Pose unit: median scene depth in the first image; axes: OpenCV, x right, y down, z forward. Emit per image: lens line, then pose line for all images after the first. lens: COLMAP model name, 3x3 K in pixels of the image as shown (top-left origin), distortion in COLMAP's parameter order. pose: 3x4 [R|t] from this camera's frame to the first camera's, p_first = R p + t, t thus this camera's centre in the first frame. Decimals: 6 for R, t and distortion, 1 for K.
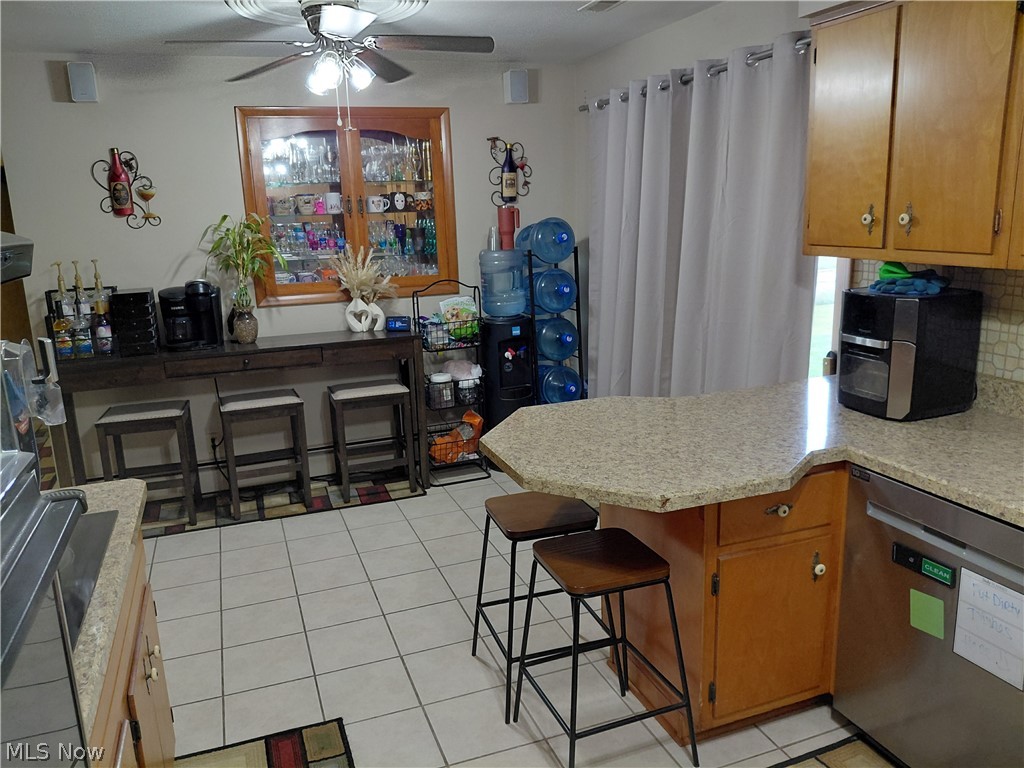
lens RADIAL K [[760.2, 0, 508.8], [0, 760.2, 383.2], [0, 0, 1]] dist [0.063171, -0.113590]
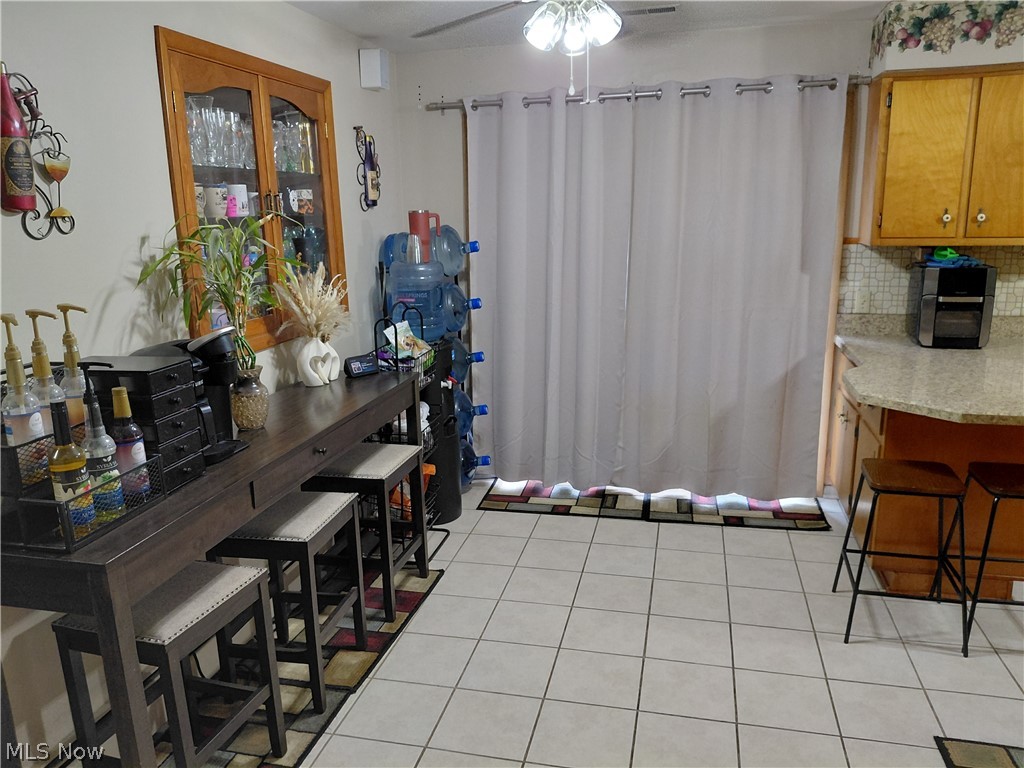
lens RADIAL K [[760.2, 0, 507.3], [0, 760.2, 390.7], [0, 0, 1]] dist [0.063171, -0.113590]
pose [[0.560750, -0.168221, 0.810716, -0.715270], [0.187161, 0.979553, 0.073800, -0.088558], [-0.806554, 0.110351, 0.580769, 0.491012]]
